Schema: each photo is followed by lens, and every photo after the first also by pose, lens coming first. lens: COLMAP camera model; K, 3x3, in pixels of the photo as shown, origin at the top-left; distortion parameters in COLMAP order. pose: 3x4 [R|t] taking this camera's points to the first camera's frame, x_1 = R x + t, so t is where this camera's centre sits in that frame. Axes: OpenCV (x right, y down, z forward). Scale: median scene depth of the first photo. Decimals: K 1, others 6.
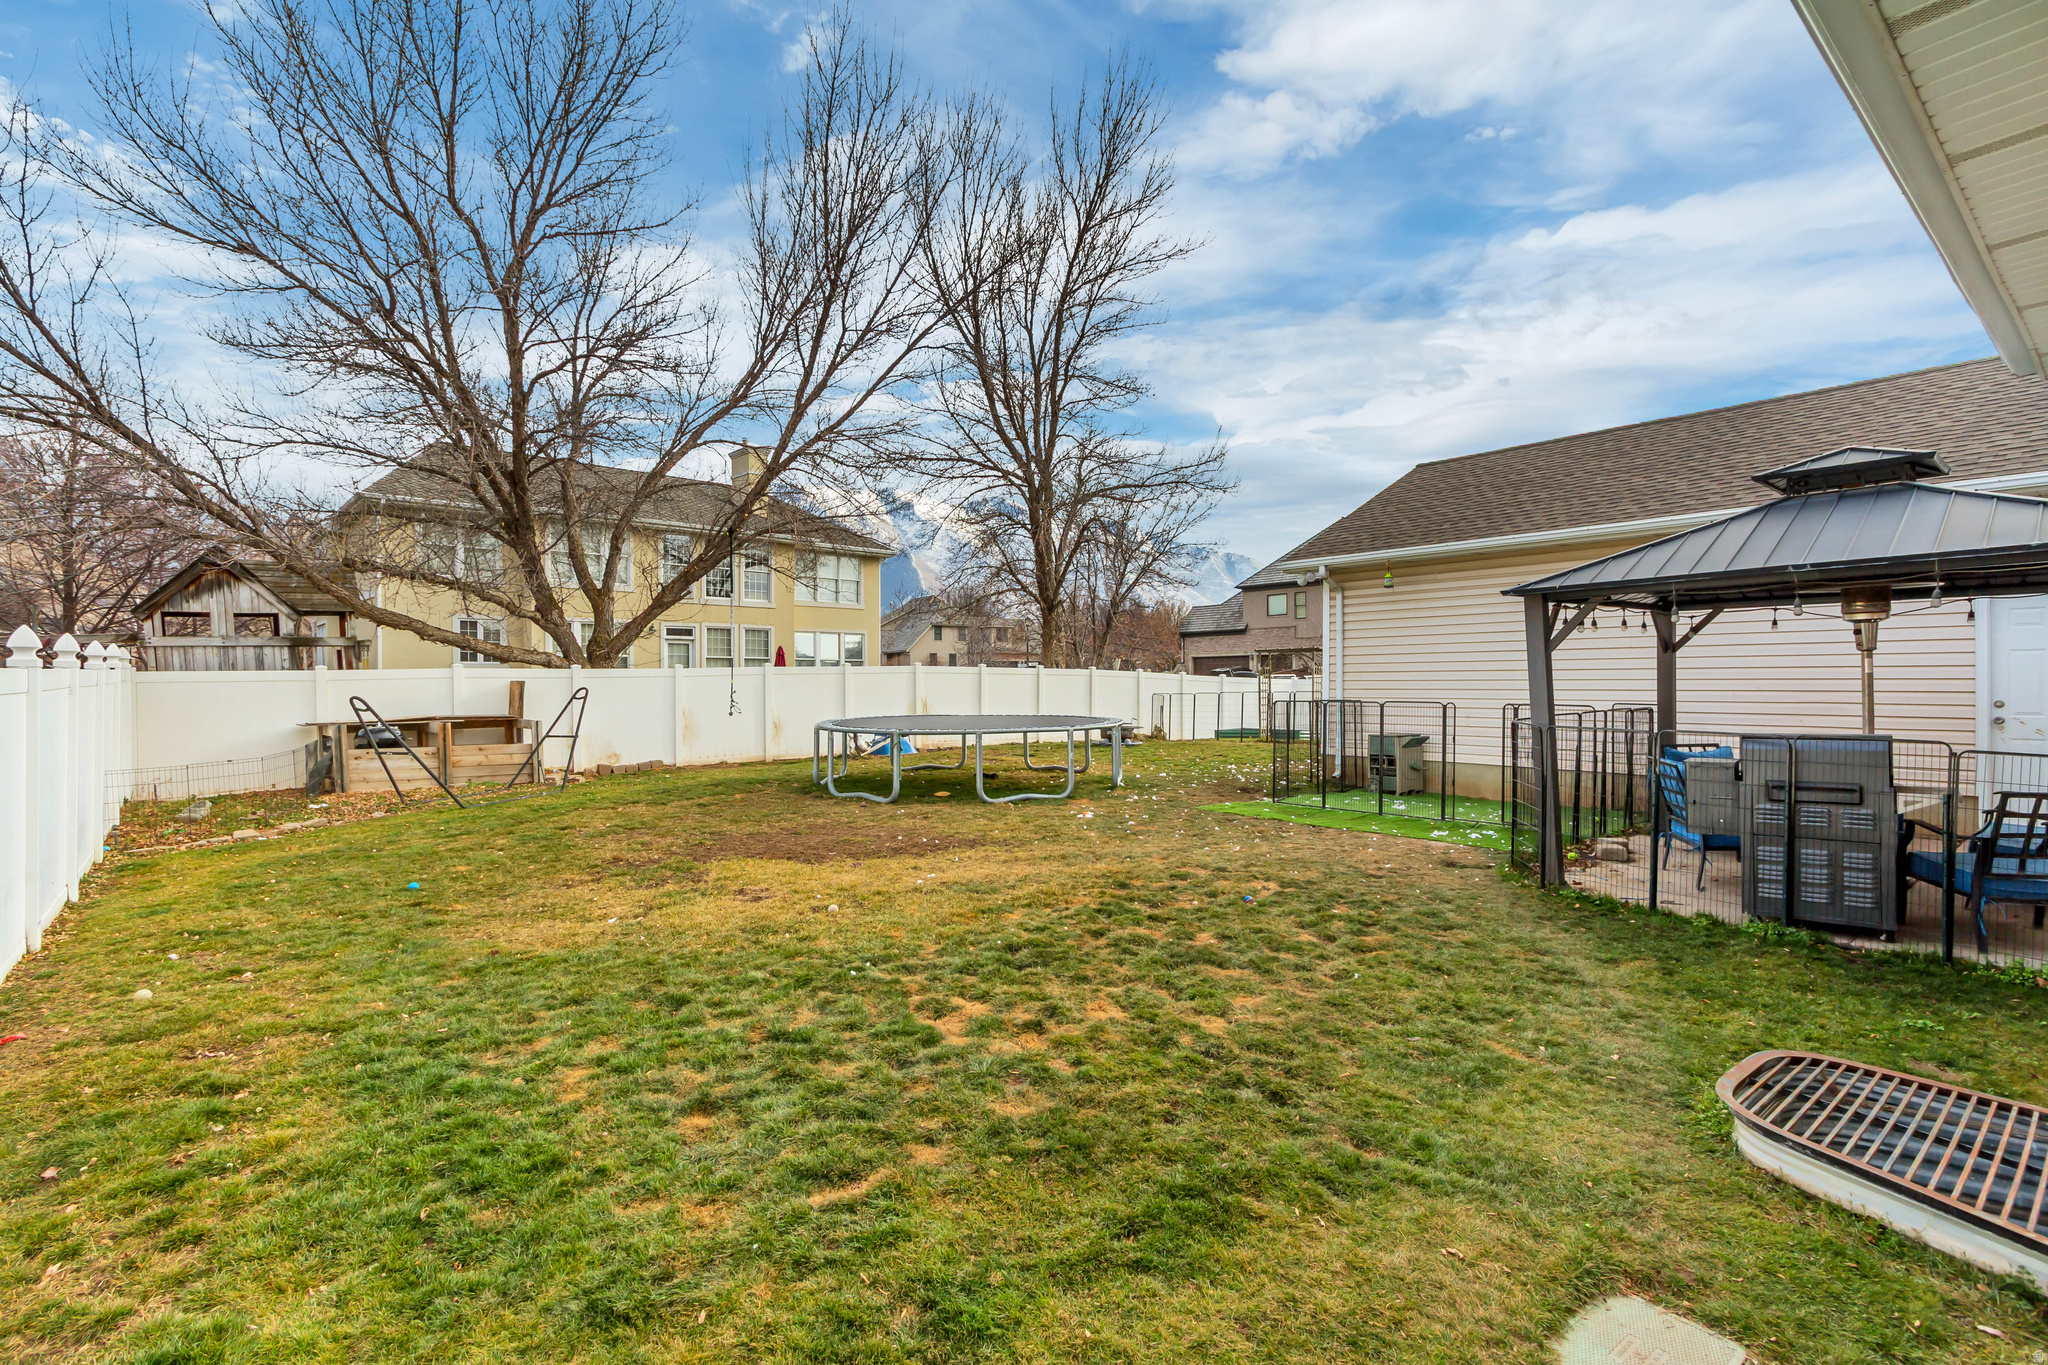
lens RADIAL K [[949.8, 0, 1019.7], [0, 949.8, 691.9], [0, 0, 1]] dist [0.006961, -0.001110]
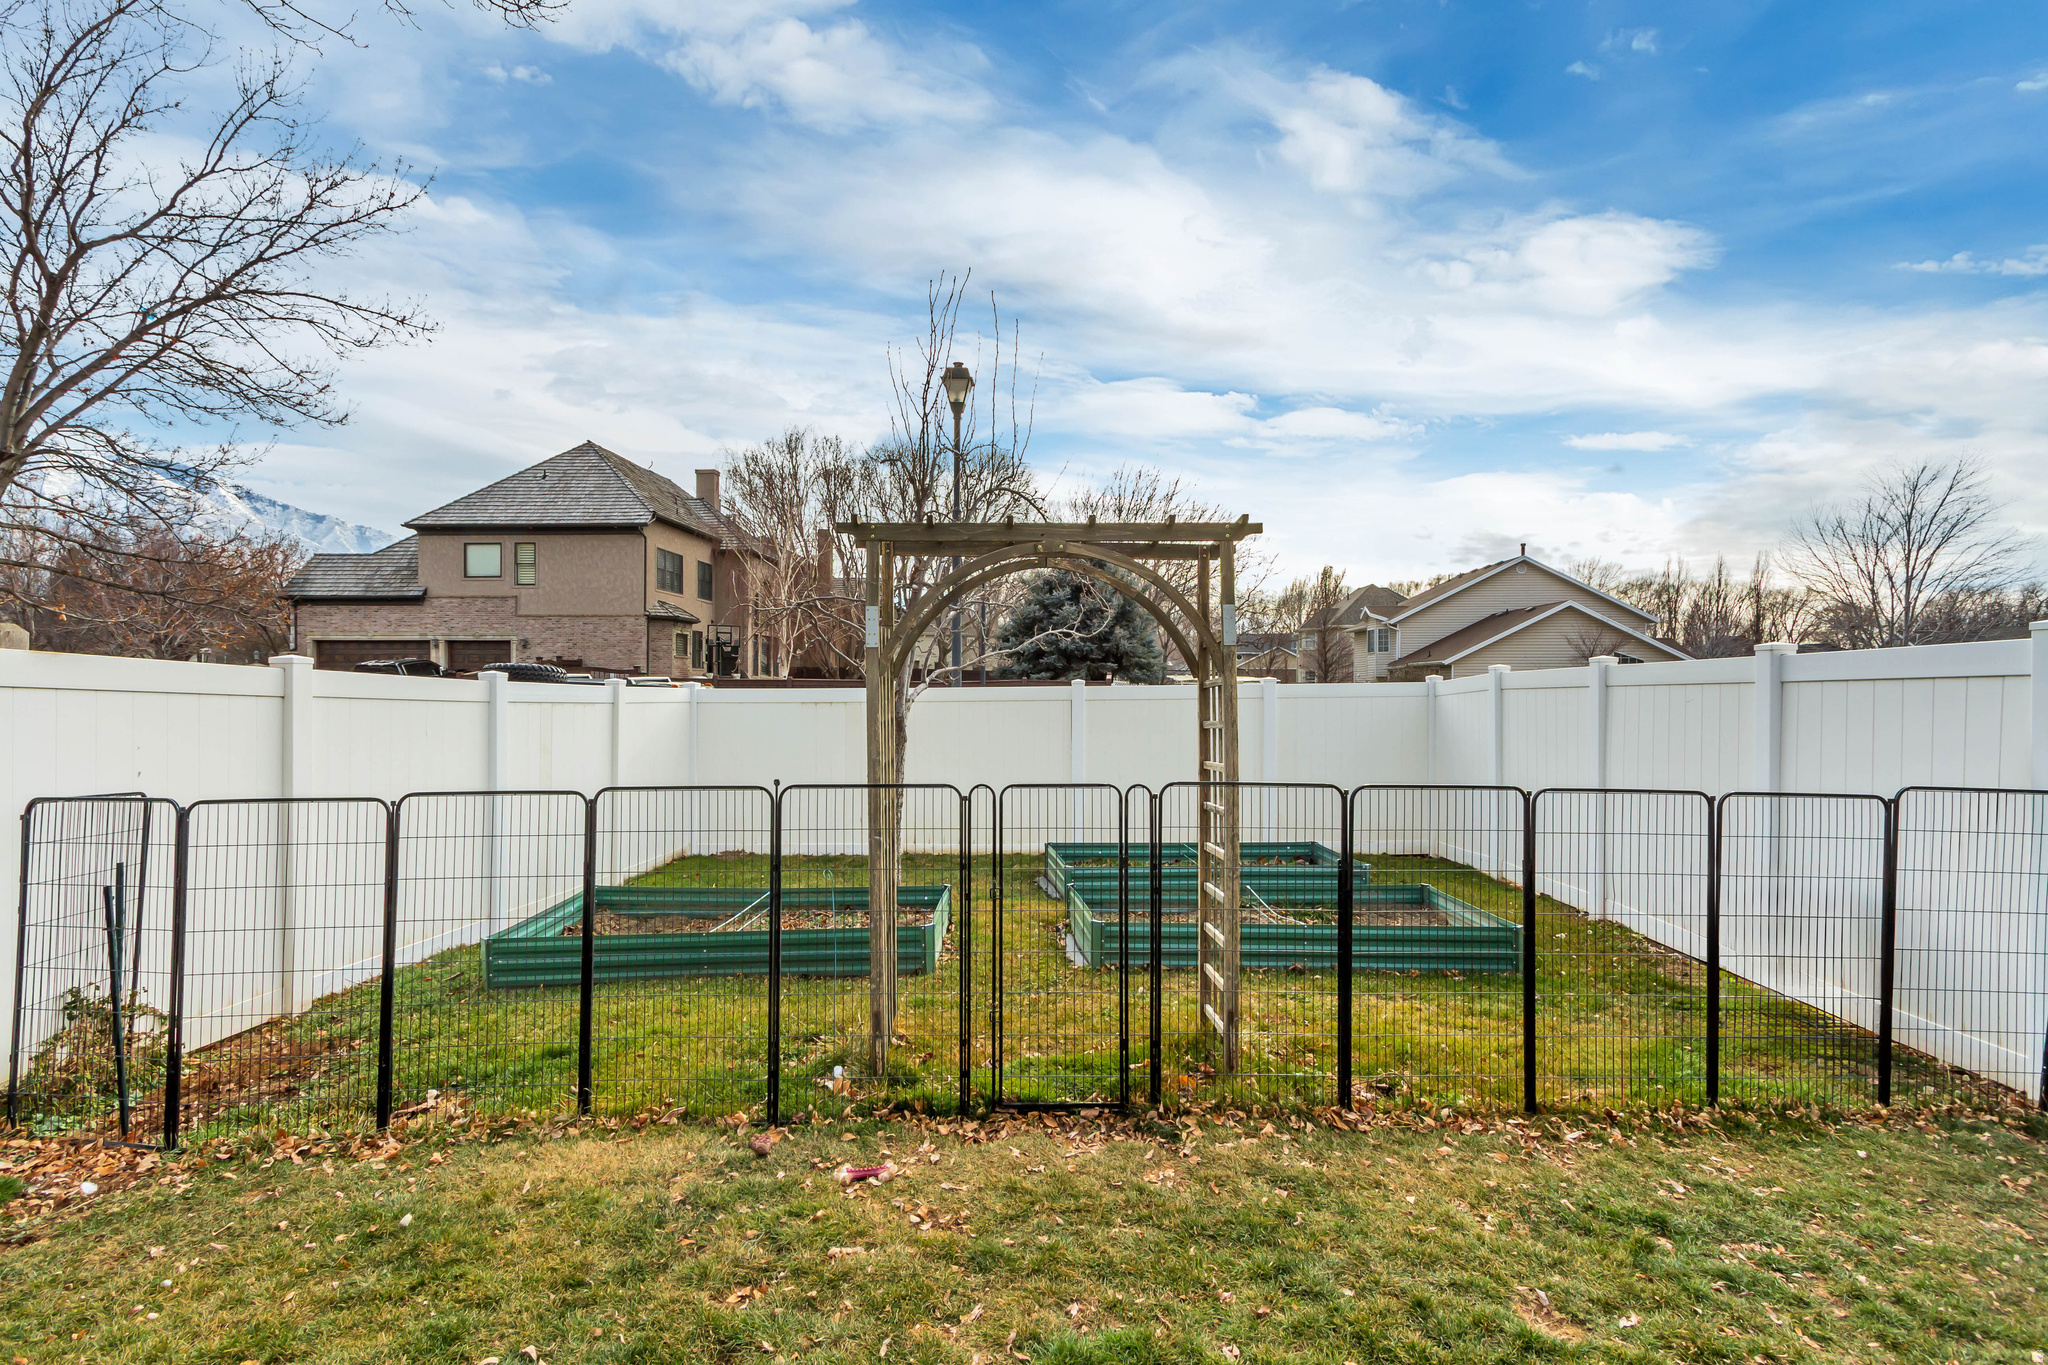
lens RADIAL K [[949.8, 0, 1019.7], [0, 949.8, 691.9], [0, 0, 1]] dist [0.006961, -0.001110]
pose [[0.679835, 0.009786, 0.733300, 0.051410], [-0.006844, 0.999952, -0.007000, -0.003190], [-0.733333, -0.000260, 0.679869, 0.307137]]
